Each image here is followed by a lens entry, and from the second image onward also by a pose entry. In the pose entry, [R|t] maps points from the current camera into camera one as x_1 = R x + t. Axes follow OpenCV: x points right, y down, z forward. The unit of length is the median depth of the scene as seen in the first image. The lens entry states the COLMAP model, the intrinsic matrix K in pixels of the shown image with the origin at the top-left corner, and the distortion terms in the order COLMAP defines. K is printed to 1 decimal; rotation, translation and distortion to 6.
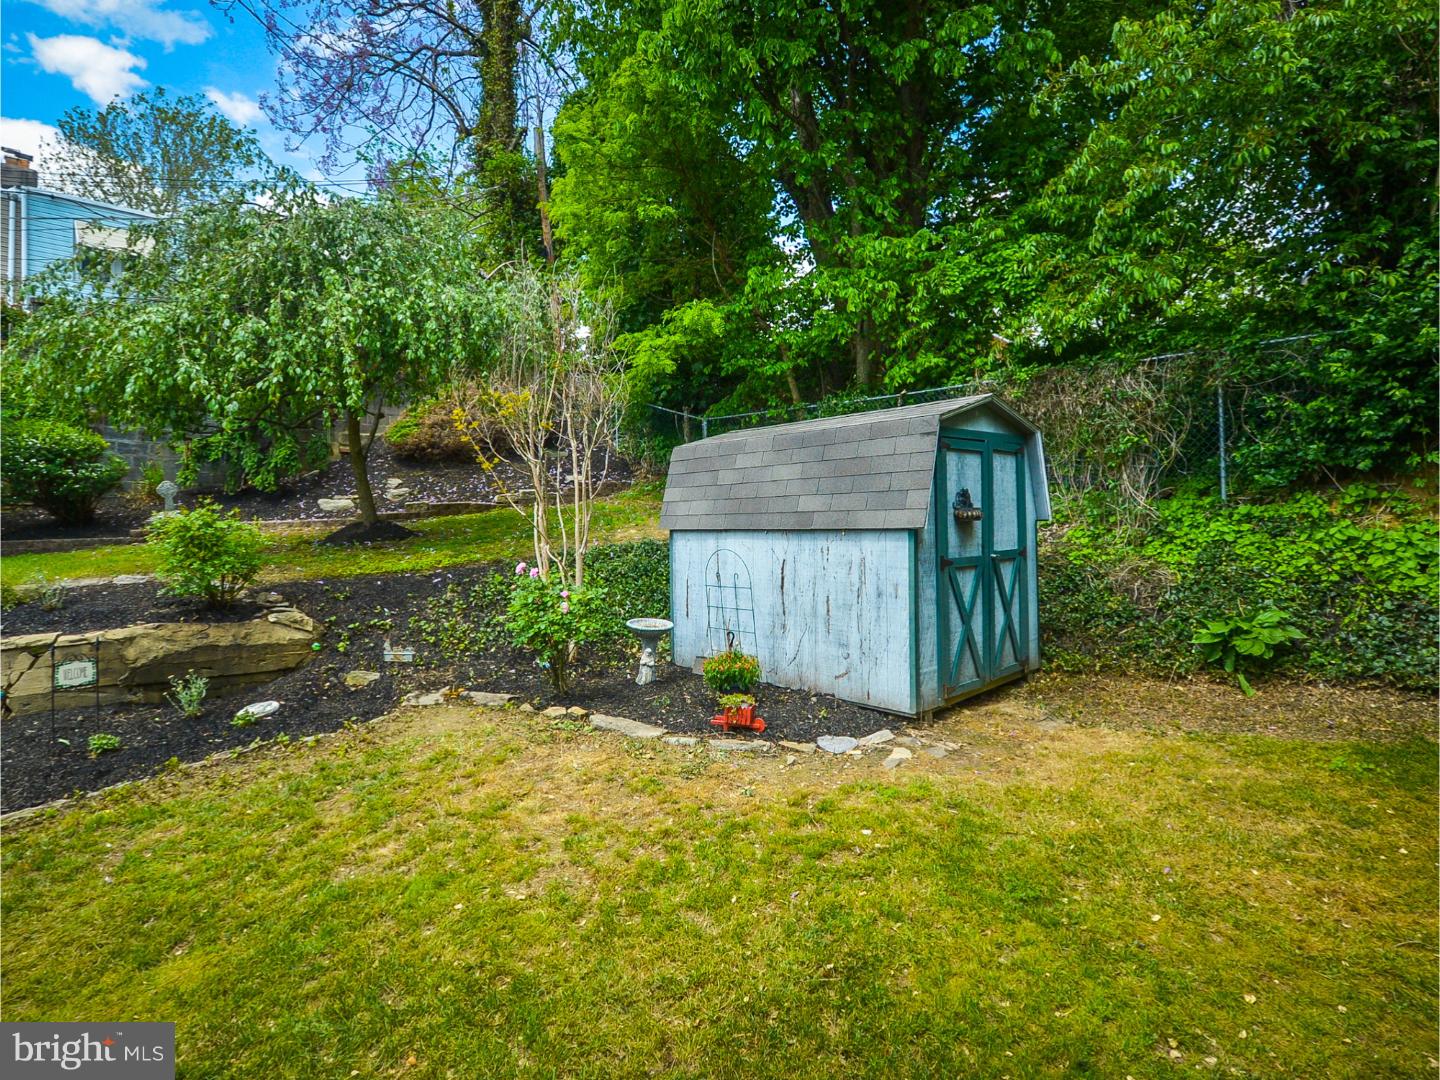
lens RADIAL K [[736.0, 0, 723.6], [0, 736.0, 488.7], [0, 0, 1]] dist [0.004977, -0.005819]
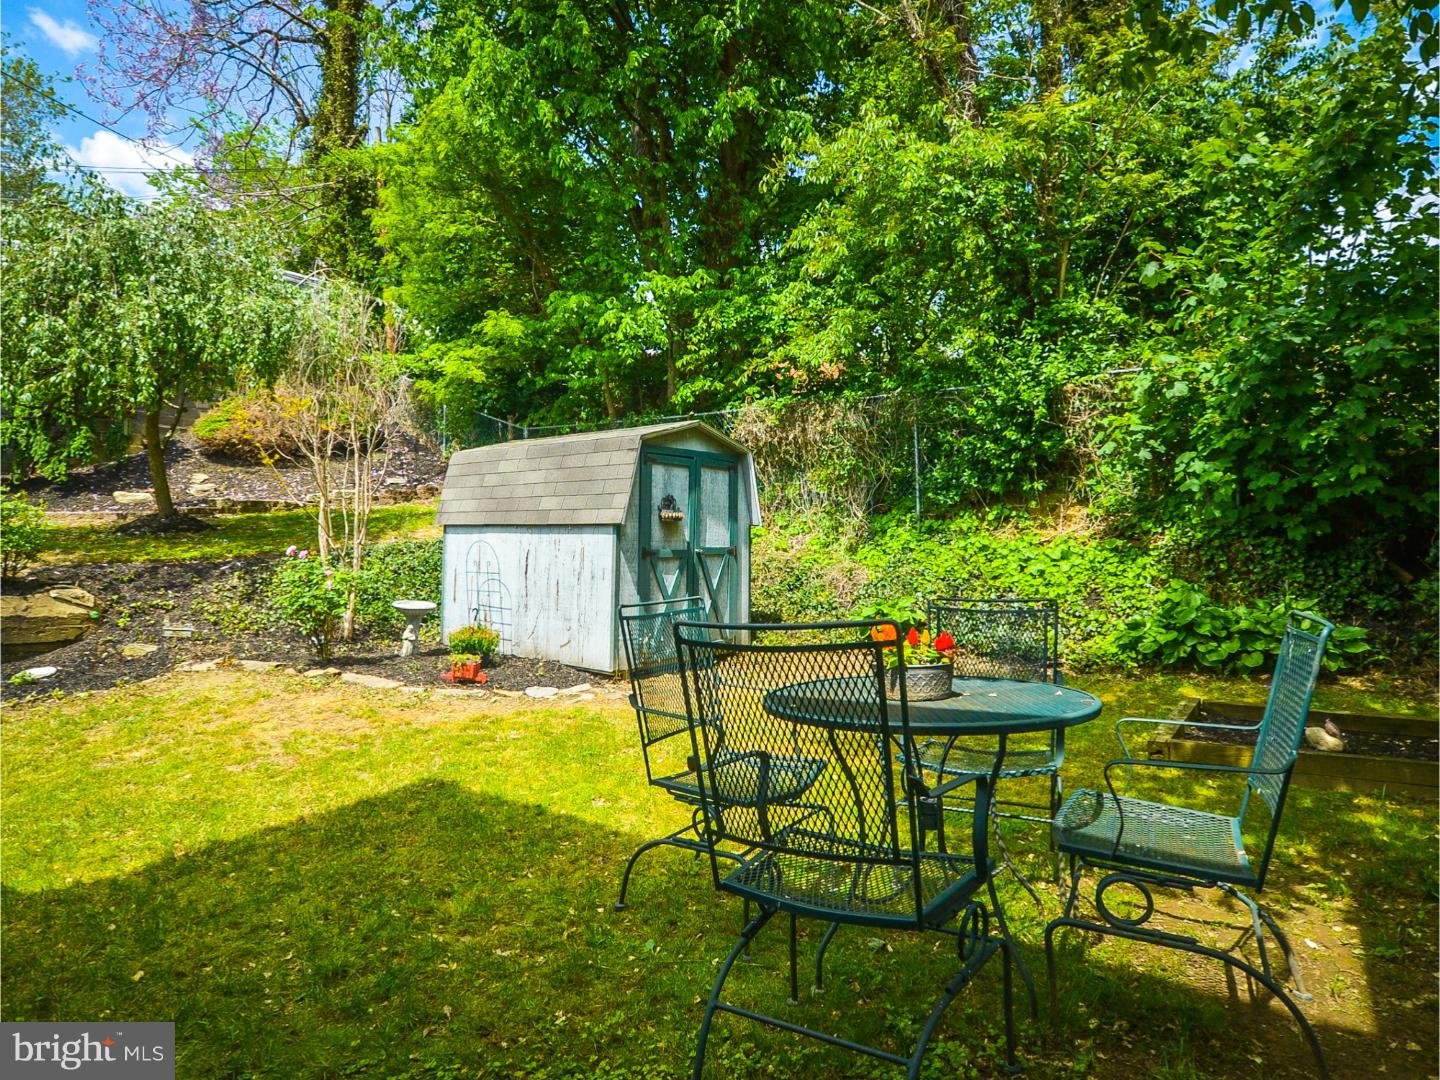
lens RADIAL K [[793.1, 0, 720.5], [0, 793.1, 487.4], [0, 0, 1]] dist [0.001545, -0.011583]
pose [[0.989365, 0.038100, 0.140372, 0.181975], [-0.034701, 0.999044, -0.026587, 0.016338], [-0.141251, 0.021433, 0.989742, -0.279854]]
